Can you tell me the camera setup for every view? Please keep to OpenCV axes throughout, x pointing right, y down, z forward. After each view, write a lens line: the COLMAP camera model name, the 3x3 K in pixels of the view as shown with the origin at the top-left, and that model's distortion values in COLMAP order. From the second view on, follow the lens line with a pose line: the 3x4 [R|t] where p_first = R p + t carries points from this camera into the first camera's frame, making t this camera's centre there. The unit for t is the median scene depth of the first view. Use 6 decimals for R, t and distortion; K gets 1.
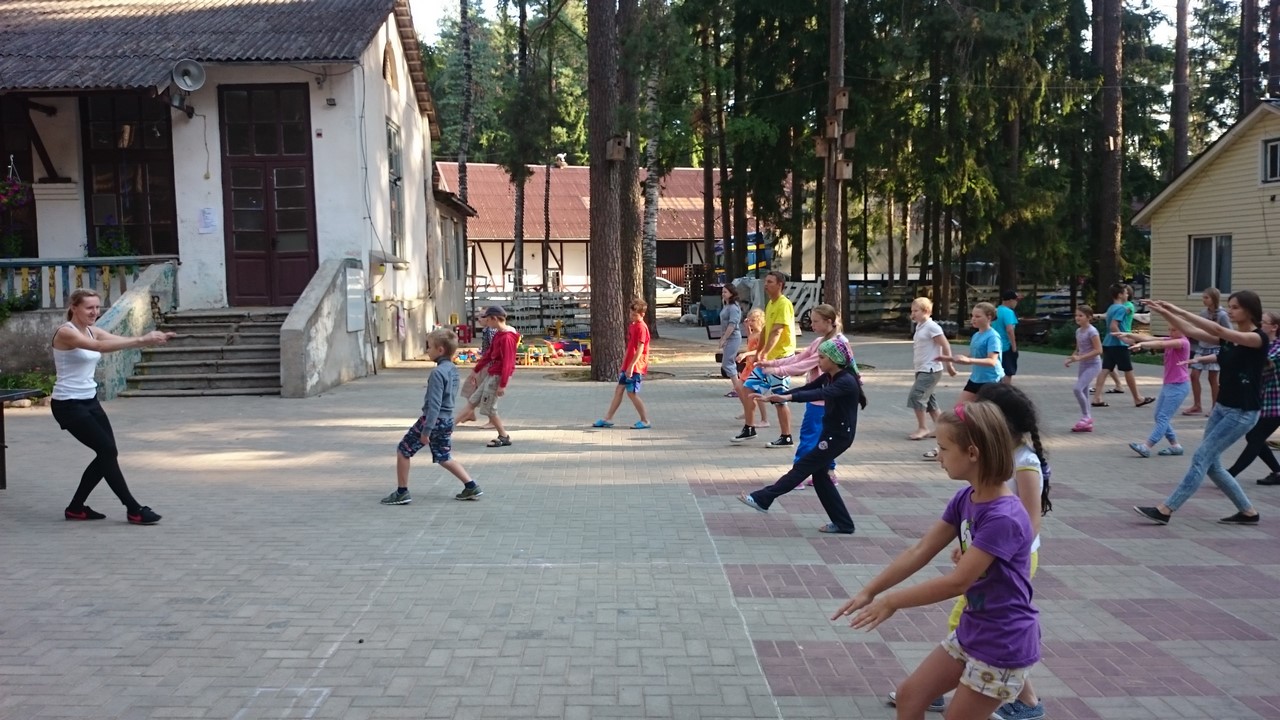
lens RADIAL K [[1017.2, 0, 637.8], [0, 1017.2, 339.3], [0, 0, 1]] dist [0.086484, -0.132209]
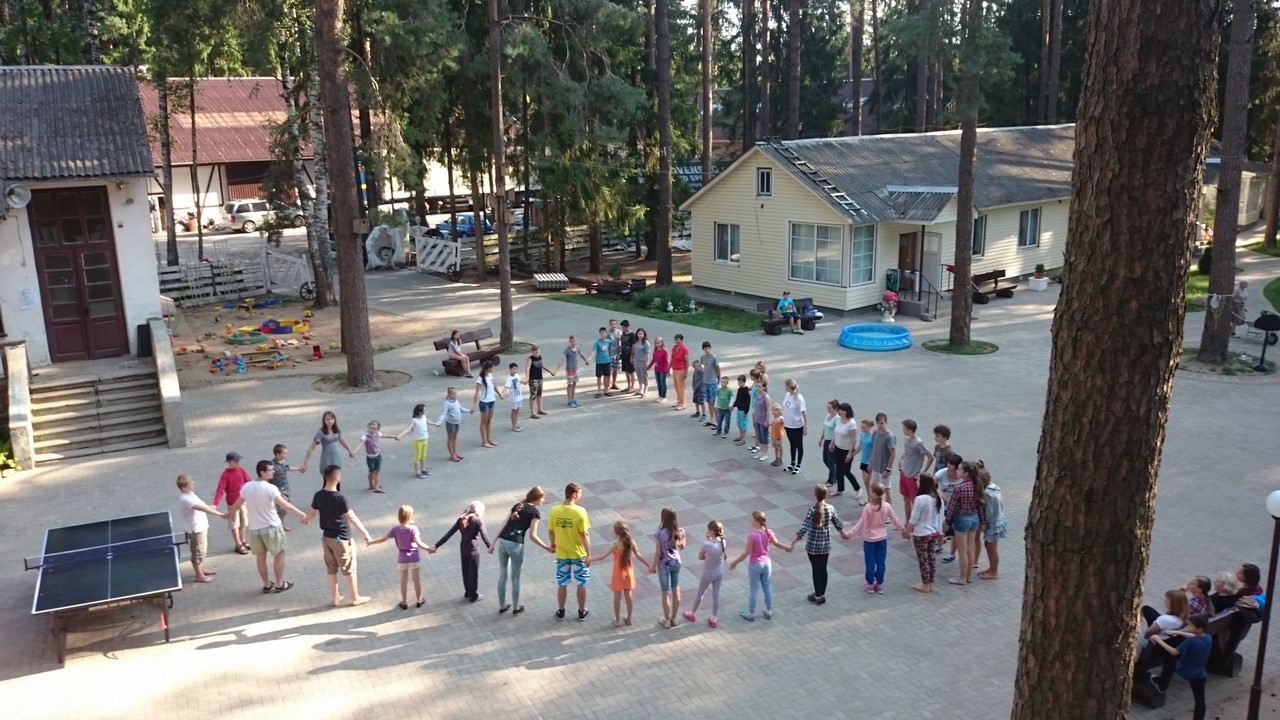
lens RADIAL K [[1017.2, 0, 648.9], [0, 1017.2, 366.4], [0, 0, 1]] dist [0.086484, -0.132209]
pose [[0.905683, -0.103504, 0.411128, -0.241536], [0.029091, 0.982627, 0.183296, -0.225900], [-0.422957, -0.154048, 0.892959, -0.416886]]
